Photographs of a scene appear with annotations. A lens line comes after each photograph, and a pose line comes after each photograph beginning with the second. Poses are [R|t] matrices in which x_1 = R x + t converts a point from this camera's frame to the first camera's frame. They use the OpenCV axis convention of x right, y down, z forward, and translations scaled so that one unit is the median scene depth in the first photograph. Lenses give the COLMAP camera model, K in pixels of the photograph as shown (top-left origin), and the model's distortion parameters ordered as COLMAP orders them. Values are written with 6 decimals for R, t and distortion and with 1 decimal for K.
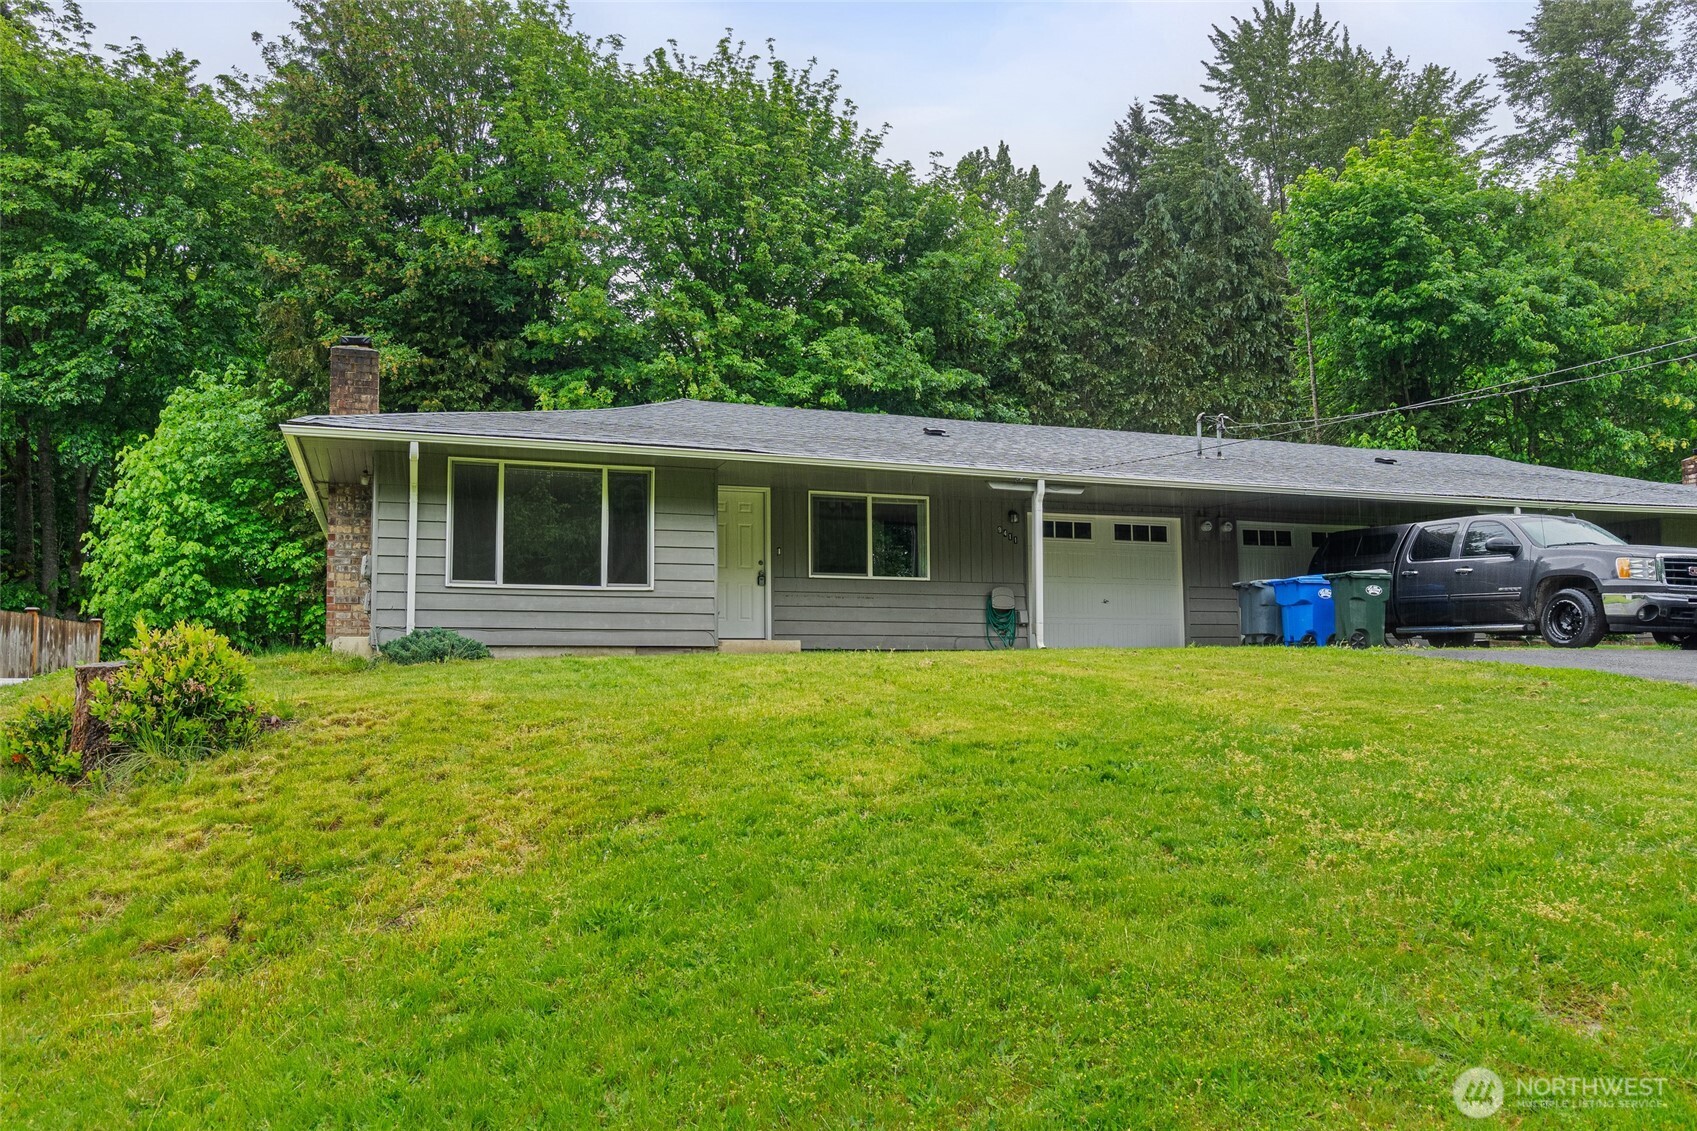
lens RADIAL K [[1232.9, 0, 846.6], [0, 1232.9, 568.3], [0, 0, 1]] dist [-0.014443, 0.005078]
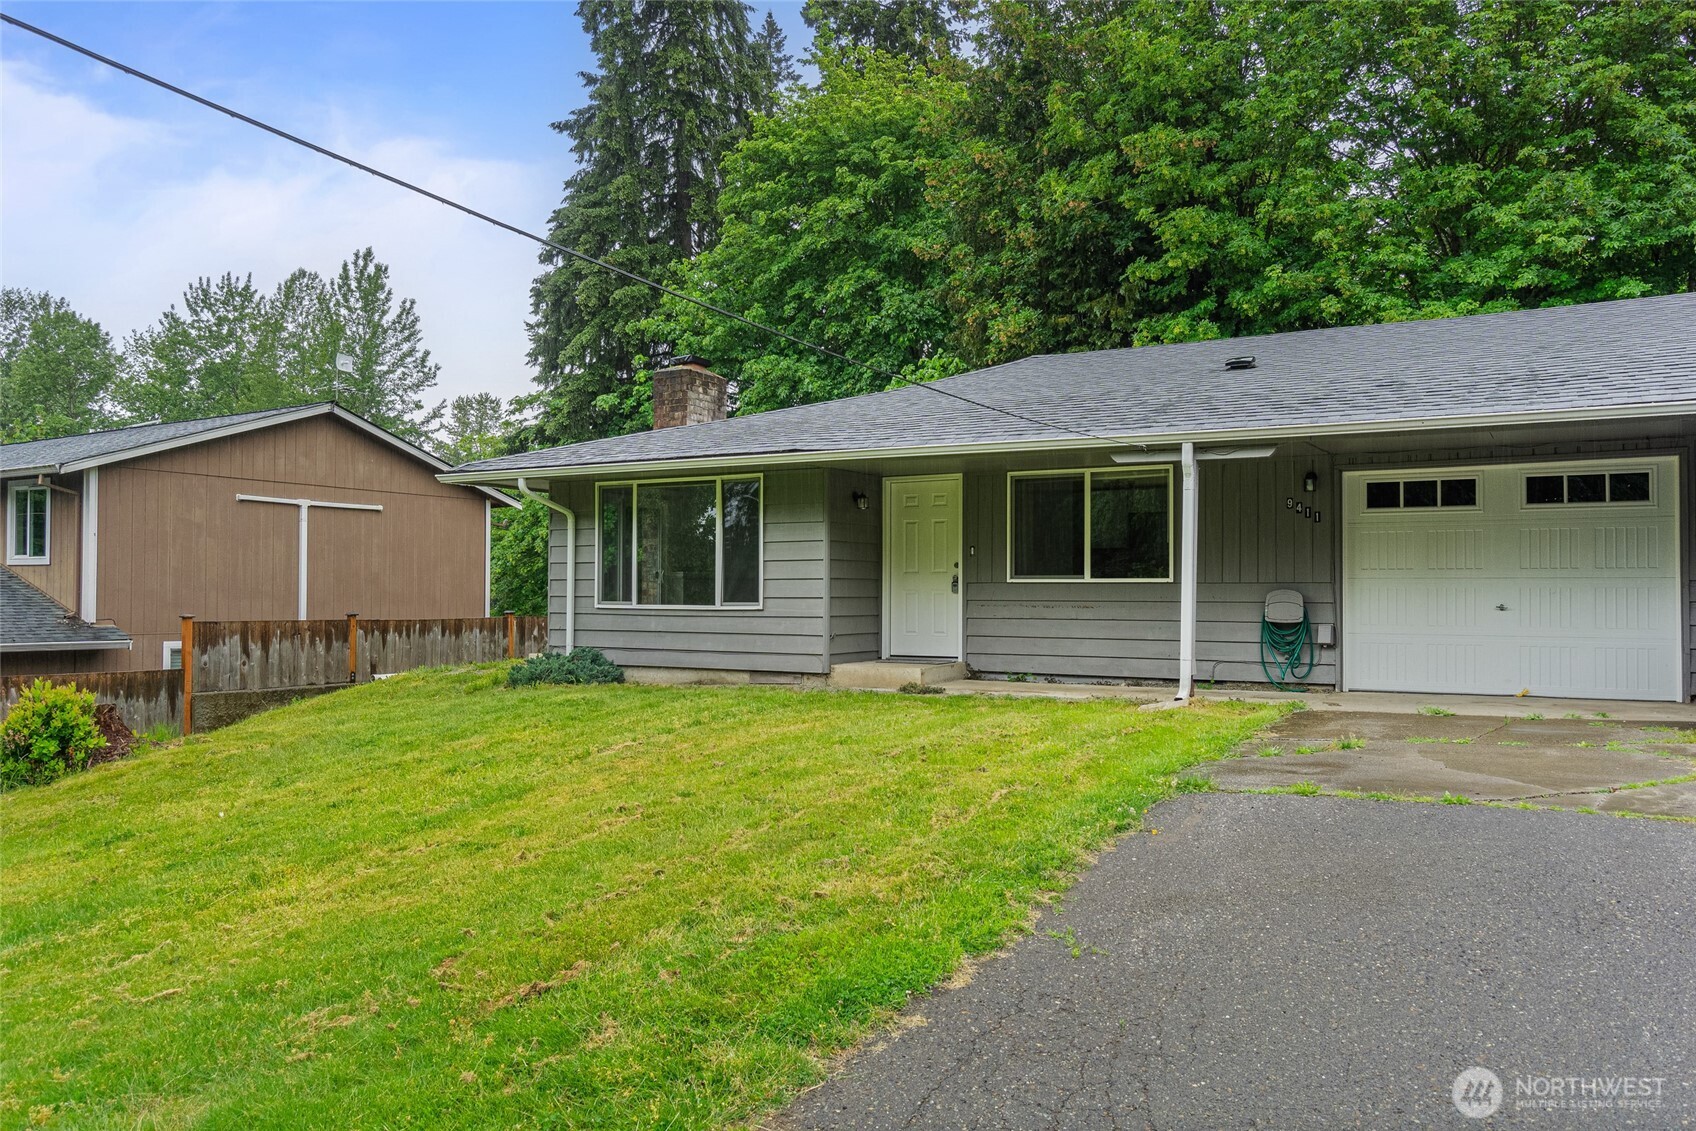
lens RADIAL K [[1232.1, 0, 845.2], [0, 1232.1, 568.6], [0, 0, 1]] dist [-0.014443, 0.005078]
pose [[0.650711, -0.009323, -0.759268, 0.500950], [0.060448, 0.997387, 0.039559, -0.038881], [0.756915, -0.071638, 0.649574, 0.401615]]
